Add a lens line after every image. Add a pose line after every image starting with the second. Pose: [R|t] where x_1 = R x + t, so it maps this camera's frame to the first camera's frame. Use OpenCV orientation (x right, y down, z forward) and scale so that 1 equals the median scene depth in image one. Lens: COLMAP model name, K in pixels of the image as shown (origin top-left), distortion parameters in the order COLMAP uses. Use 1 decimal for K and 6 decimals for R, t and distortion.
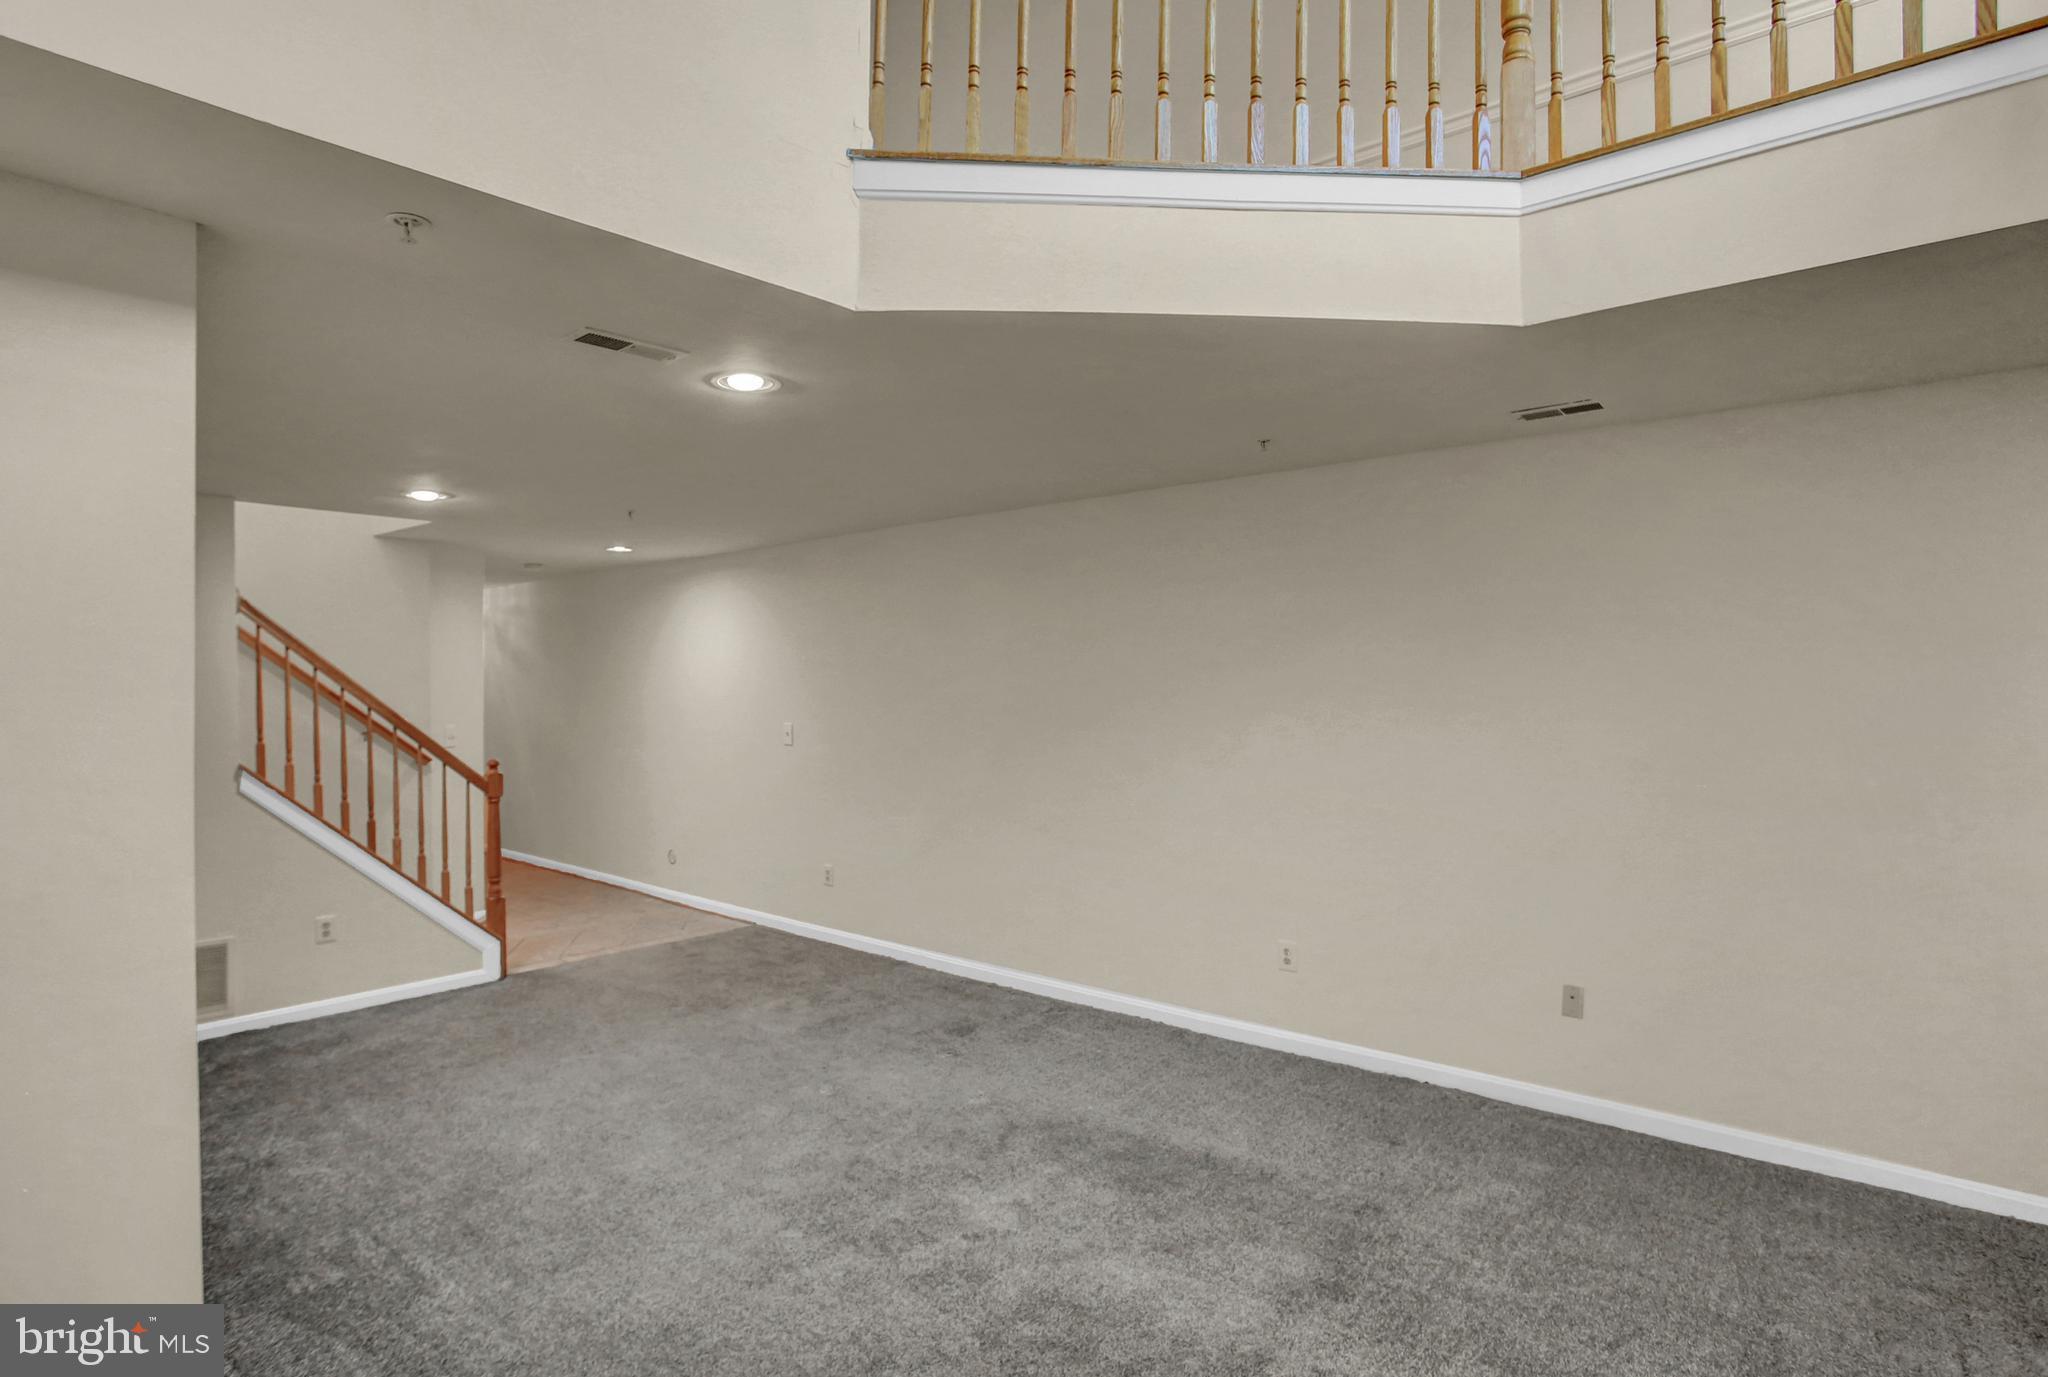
lens RADIAL K [[1081.7, 0, 1024.0], [0, 1081.7, 688.5], [0, 0, 1]] dist [0.000135, -0.000023]
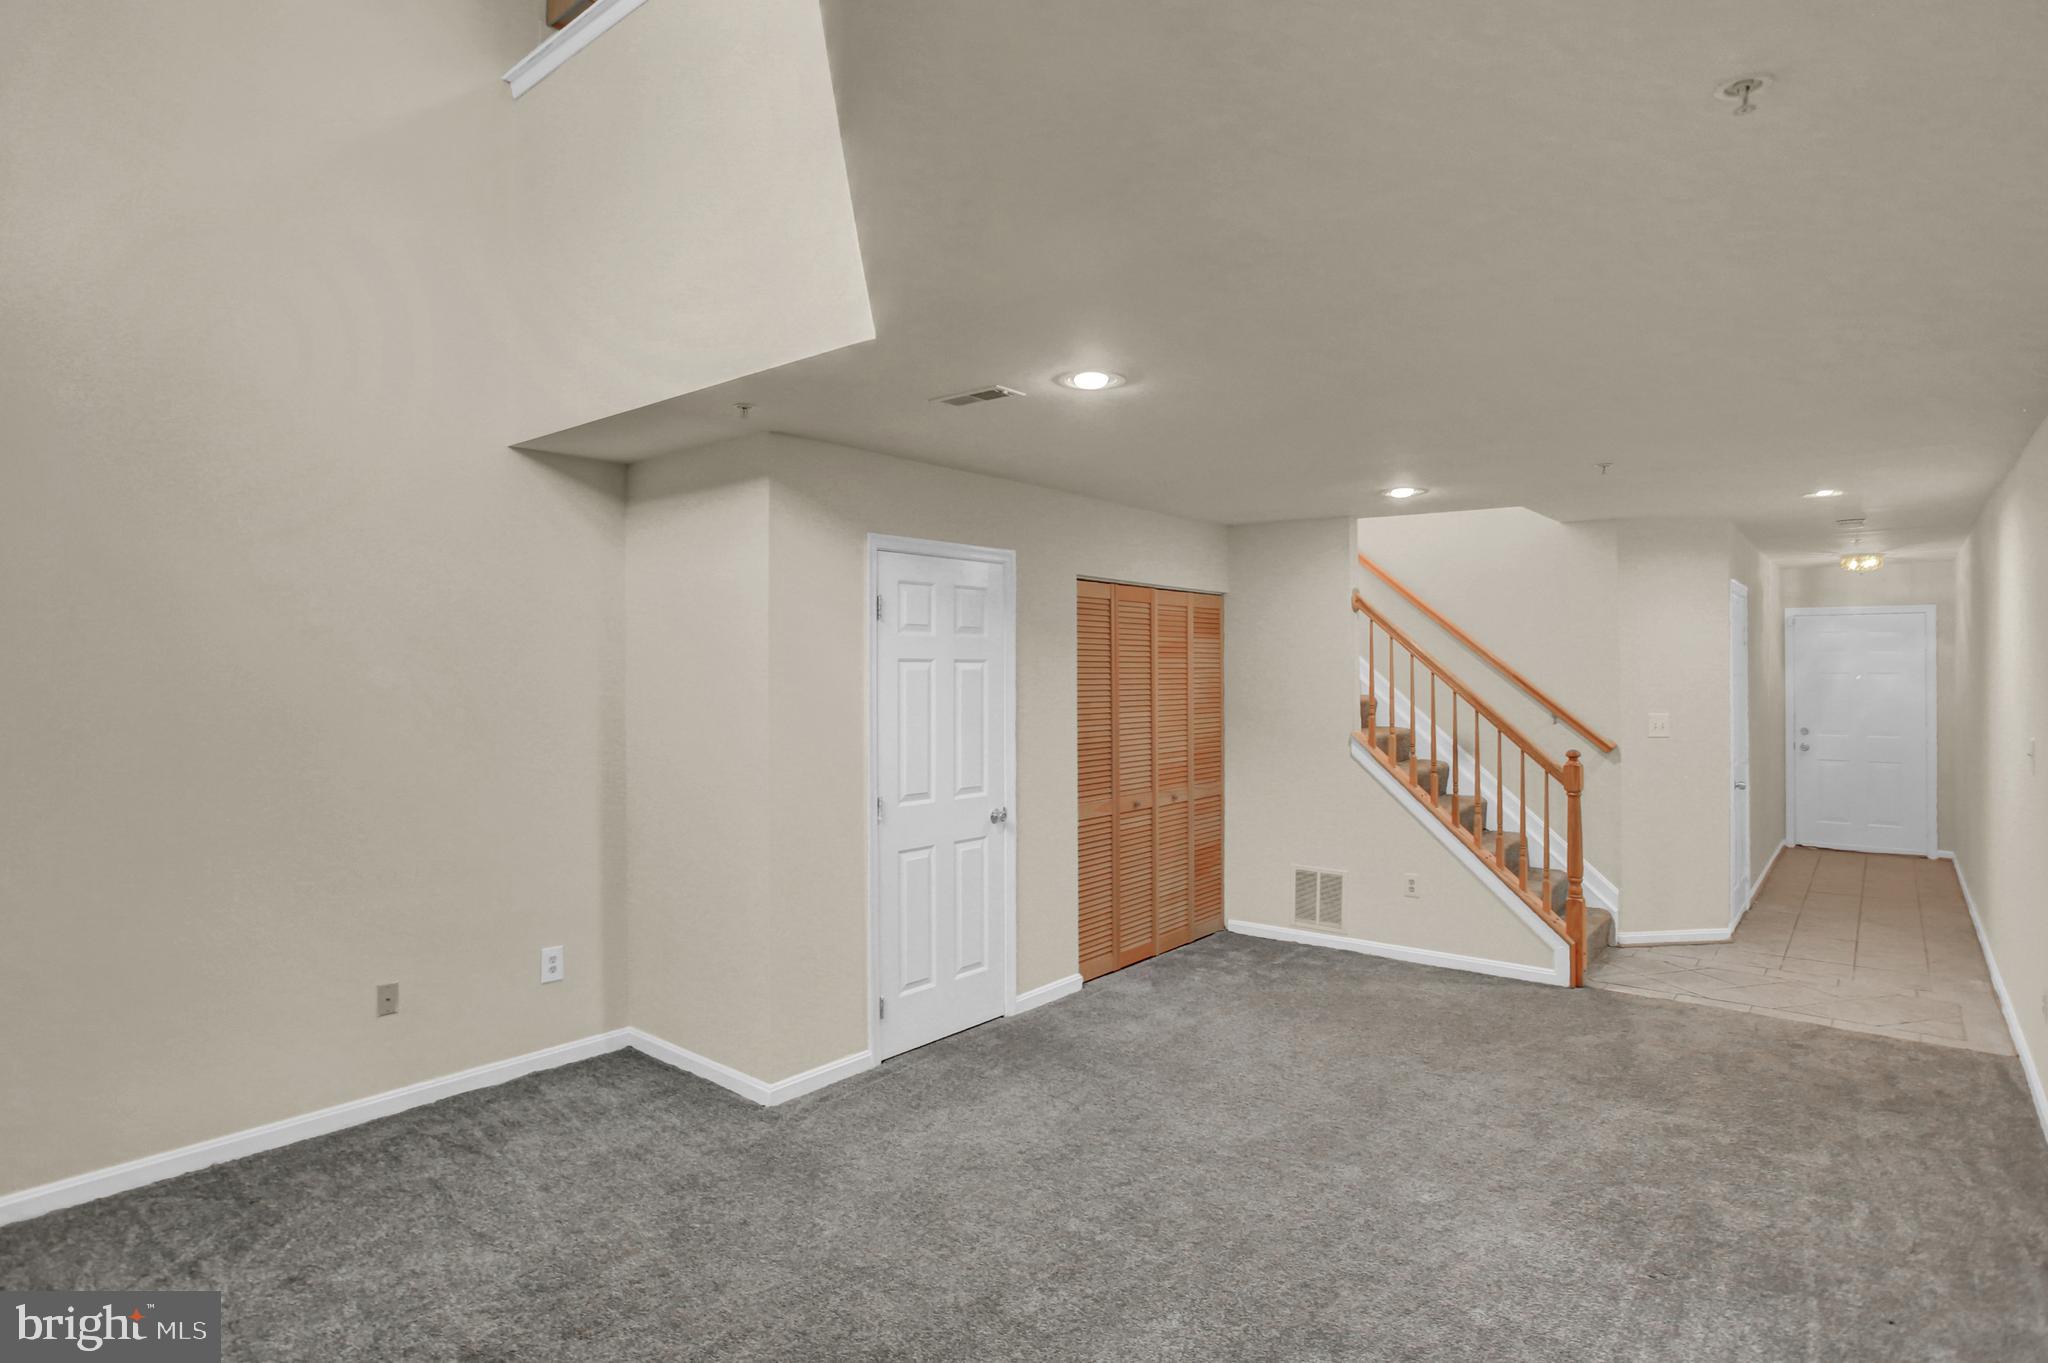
lens RADIAL K [[1046.0, 0, 1024.0], [0, 1046.0, 681.5], [0, 0, 1]] dist [-0.009478, -0.000355]
pose [[0.051734, 0.011941, -0.998589, 0.401411], [-0.009827, 0.999886, 0.011447, -0.000336], [0.998613, 0.009221, 0.051846, 0.502074]]
